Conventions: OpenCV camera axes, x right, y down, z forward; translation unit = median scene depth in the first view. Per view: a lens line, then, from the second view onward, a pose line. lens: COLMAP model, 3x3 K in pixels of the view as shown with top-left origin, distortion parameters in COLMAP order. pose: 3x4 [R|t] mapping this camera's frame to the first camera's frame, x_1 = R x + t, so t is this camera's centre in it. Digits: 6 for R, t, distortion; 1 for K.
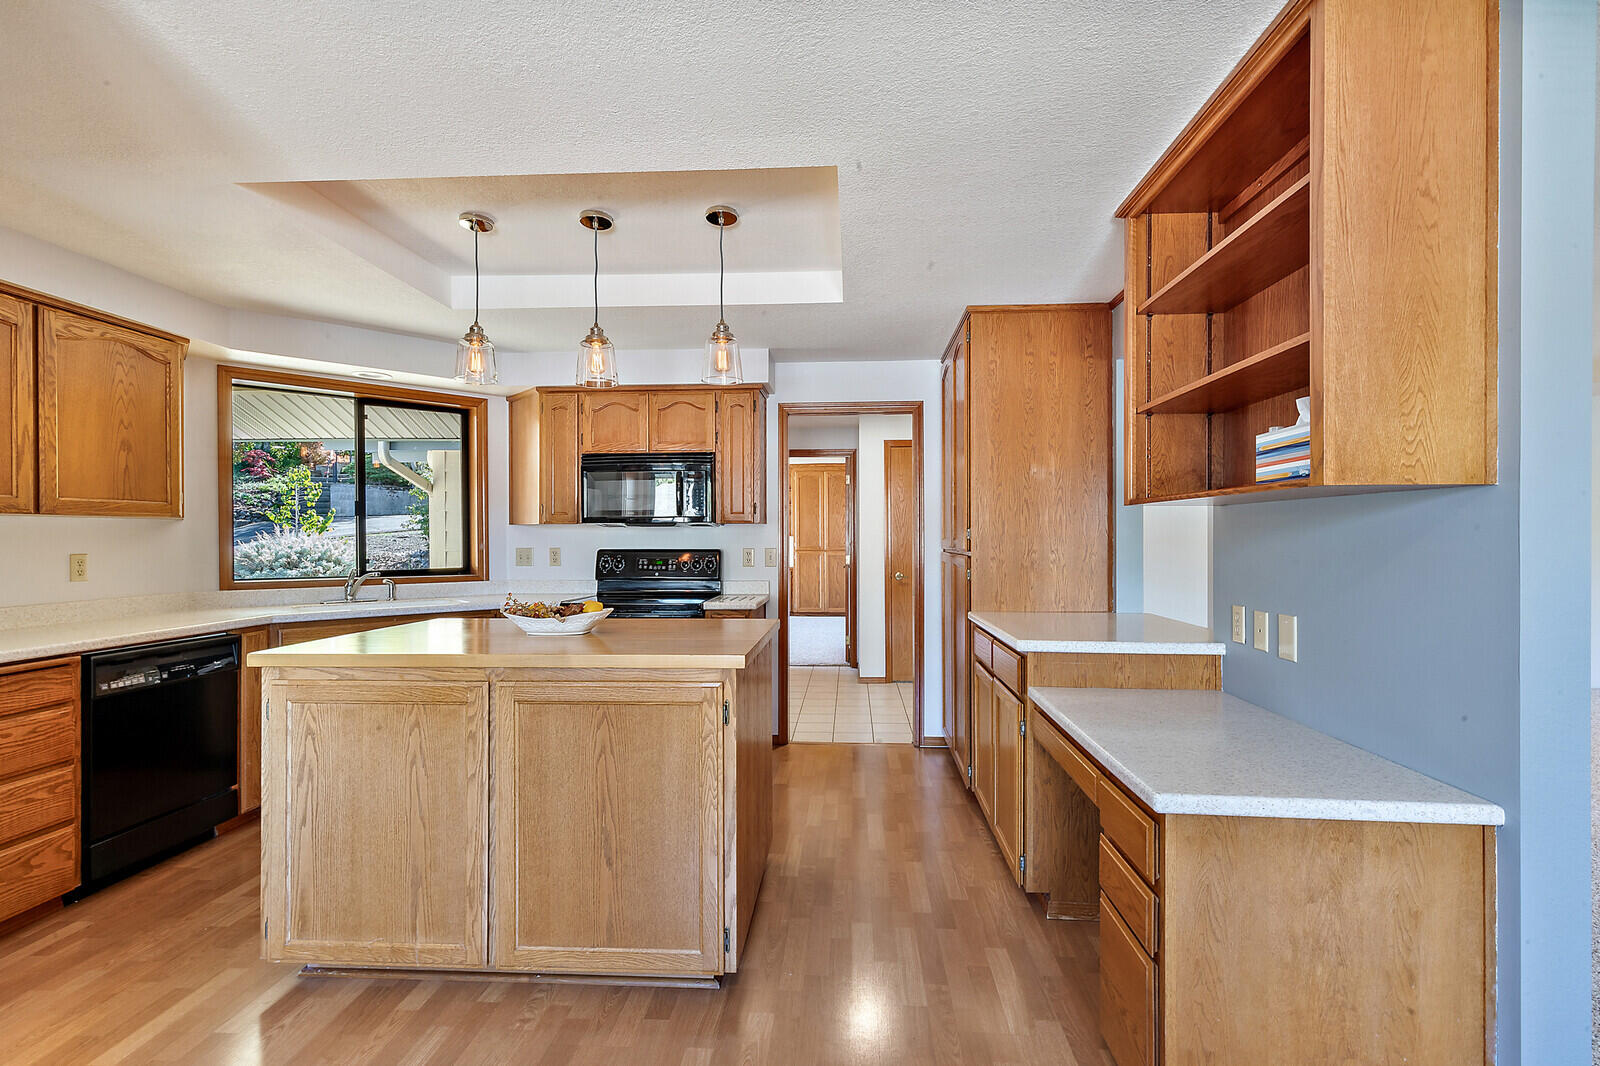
lens RADIAL K [[753.5, 0, 804.6], [0, 753.5, 530.9], [0, 0, 1]] dist [0.008007, -0.000882]
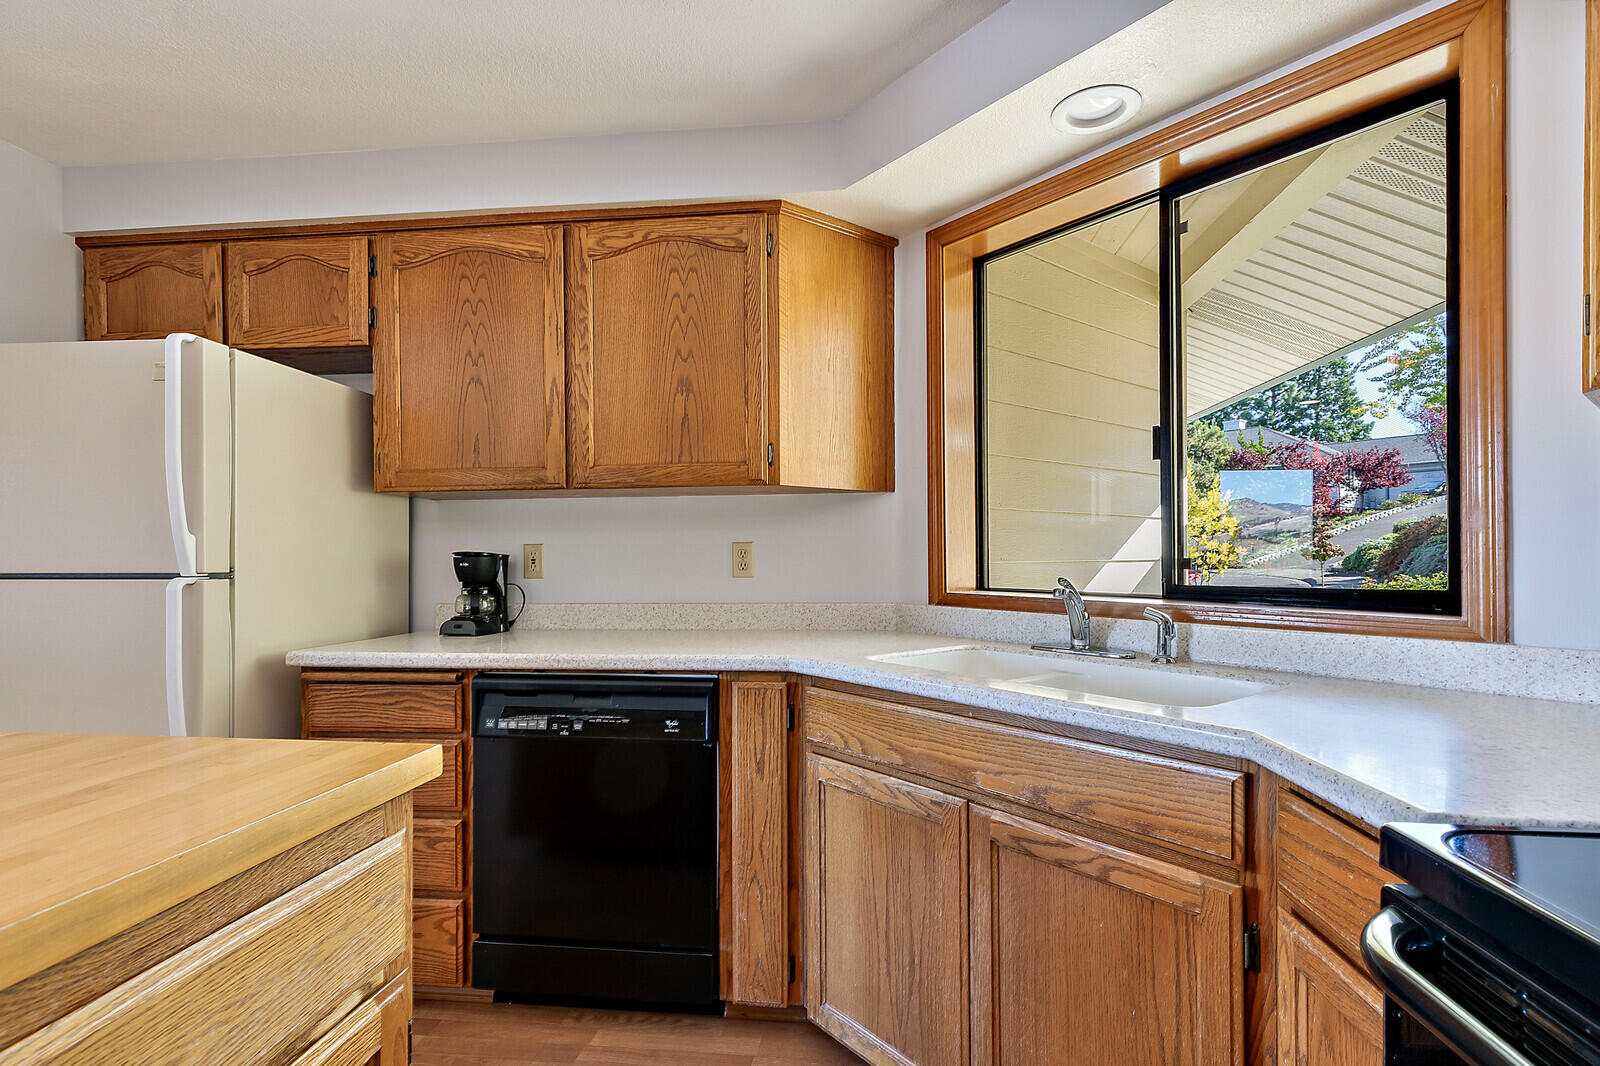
lens RADIAL K [[753.5, 0, 815.4], [0, 753.5, 561.9], [0, 0, 1]] dist [0.008007, -0.000882]
pose [[-0.049624, 0.010118, -0.998717, -0.213167], [0.014612, 0.999849, 0.009403, 0.047608], [0.998661, -0.014127, -0.049764, 1.202781]]
